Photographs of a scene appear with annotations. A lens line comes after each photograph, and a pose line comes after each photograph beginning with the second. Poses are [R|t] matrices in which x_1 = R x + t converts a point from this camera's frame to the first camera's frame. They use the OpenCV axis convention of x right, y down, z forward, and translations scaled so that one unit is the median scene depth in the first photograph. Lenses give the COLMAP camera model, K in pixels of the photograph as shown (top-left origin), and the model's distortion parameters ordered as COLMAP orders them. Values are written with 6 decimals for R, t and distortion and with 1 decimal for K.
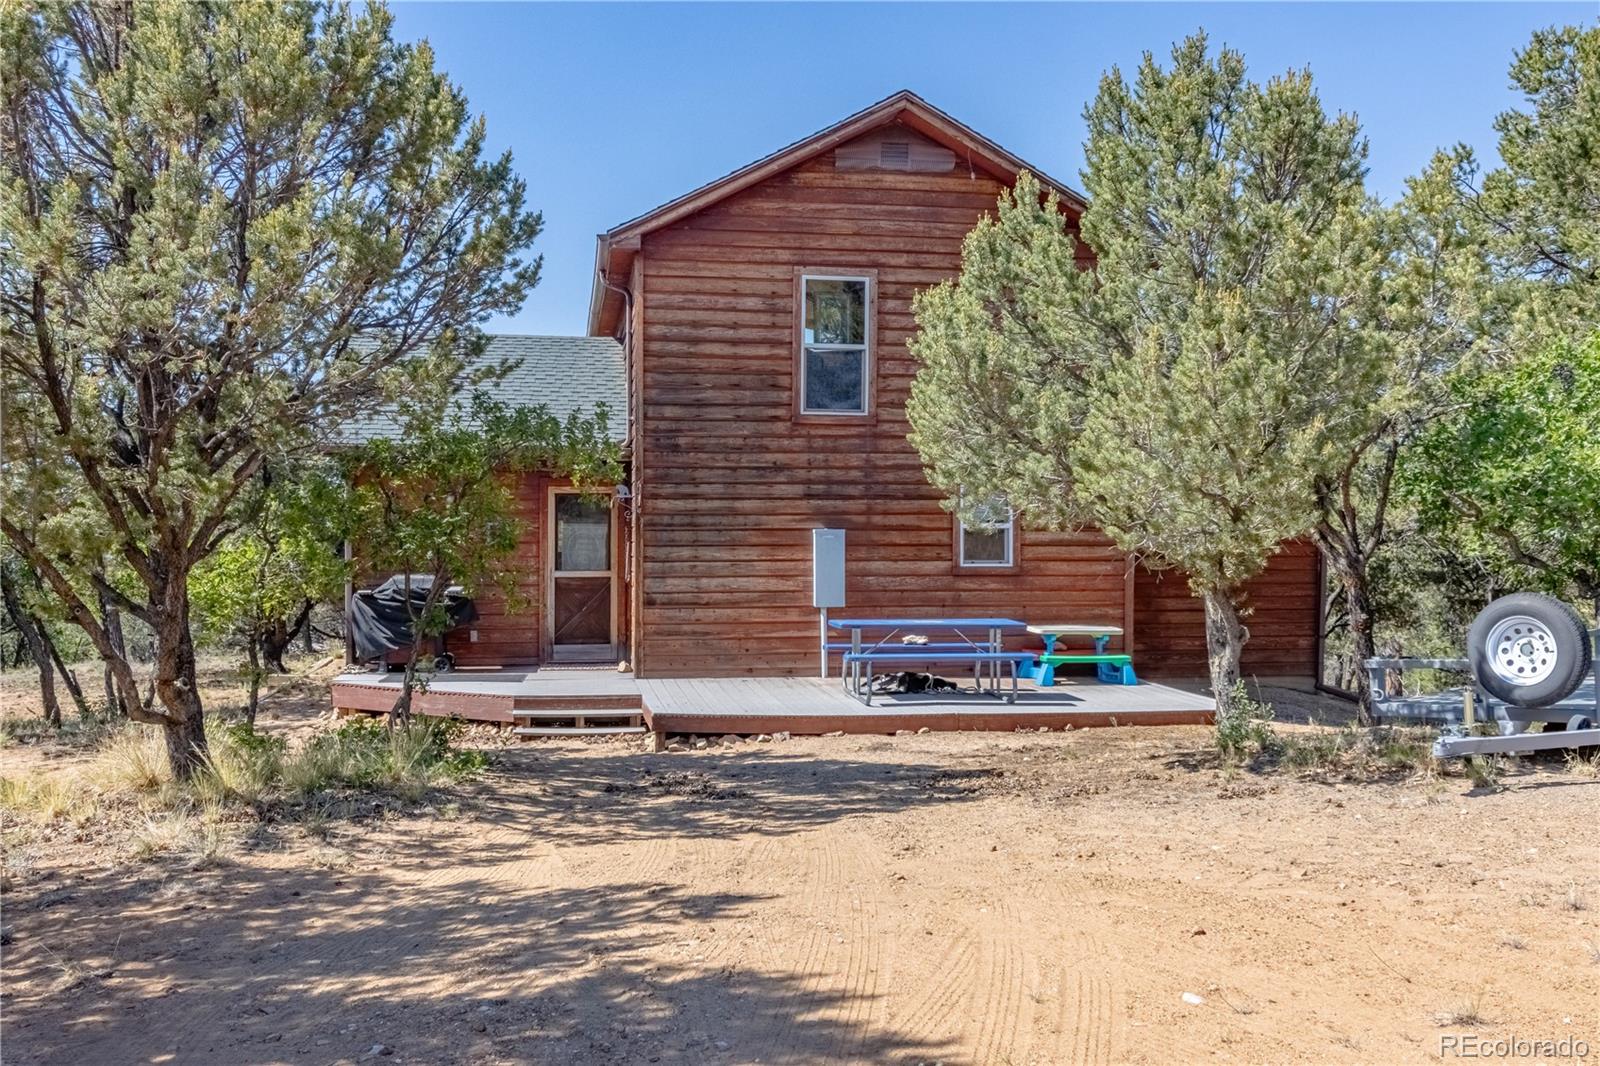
lens RADIAL K [[1476.0, 0, 799.9], [0, 1476.0, 568.9], [0, 0, 1]] dist [0.044741, -0.021994]
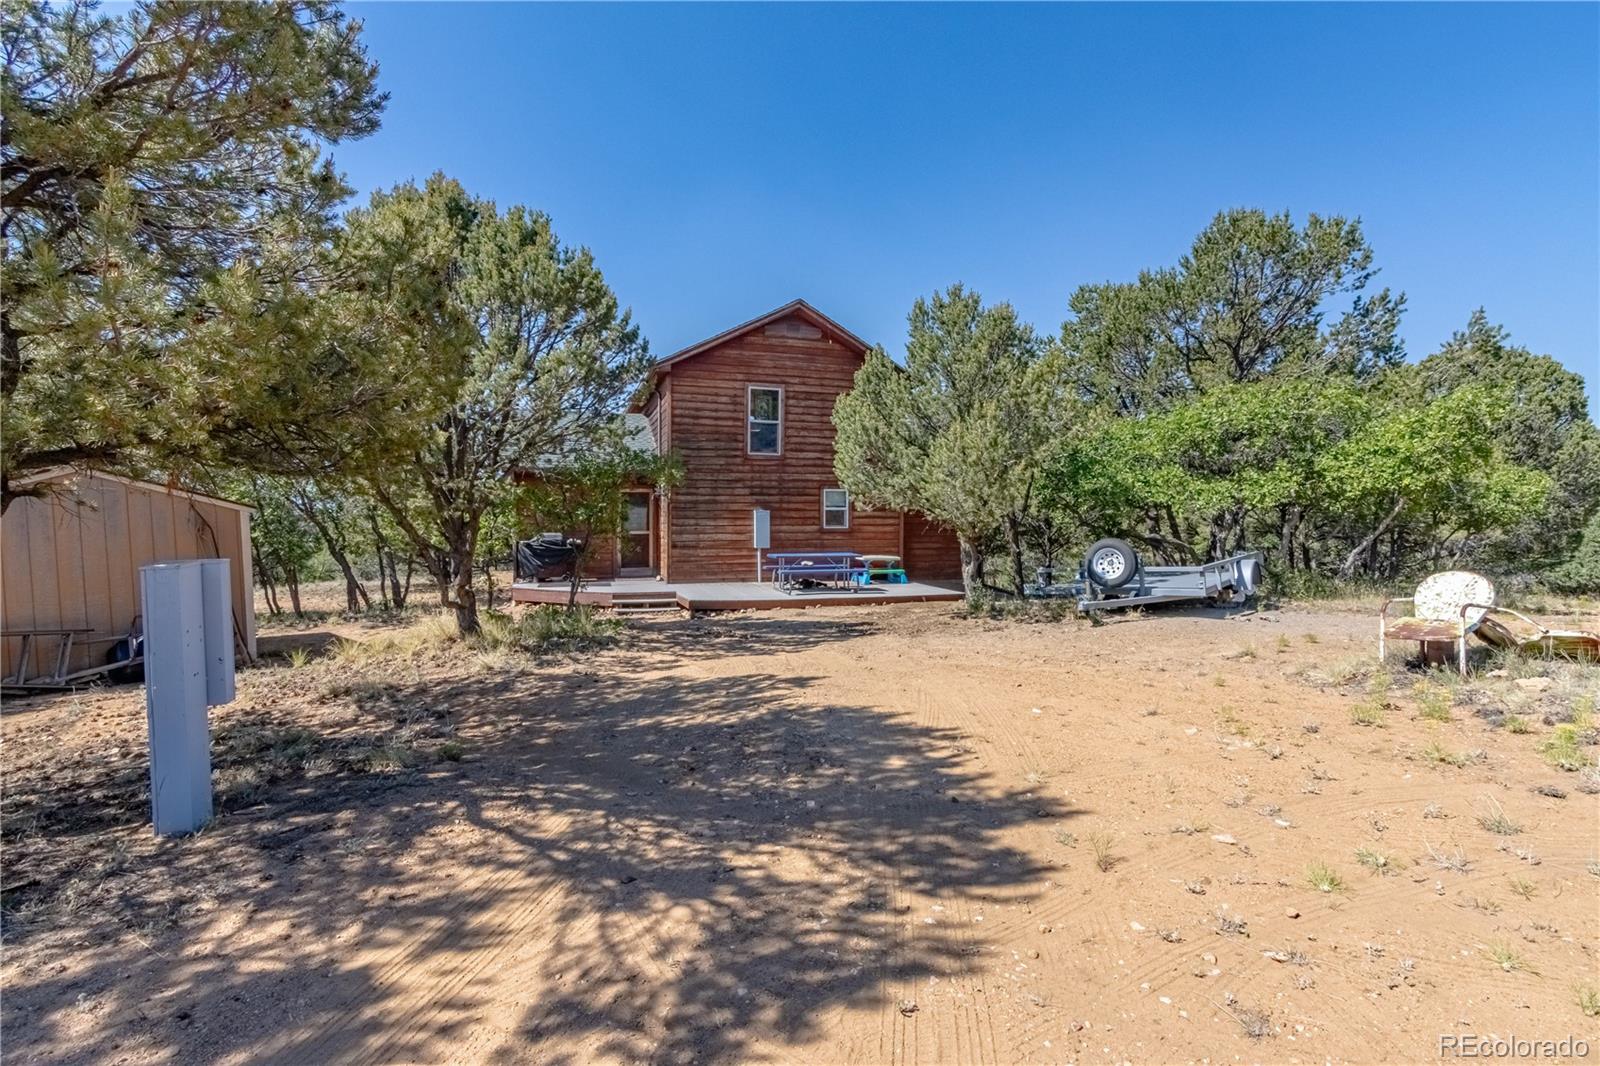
lens RADIAL K [[740.8, 0, 800.0], [0, 740.8, 533.0], [0, 0, 1]] dist [0.046060, 0.000123]
pose [[0.988219, -0.002914, 0.153018, -0.097843], [0.002474, 0.999992, 0.003070, 0.002179], [-0.153026, -0.002656, 0.988219, -0.034997]]
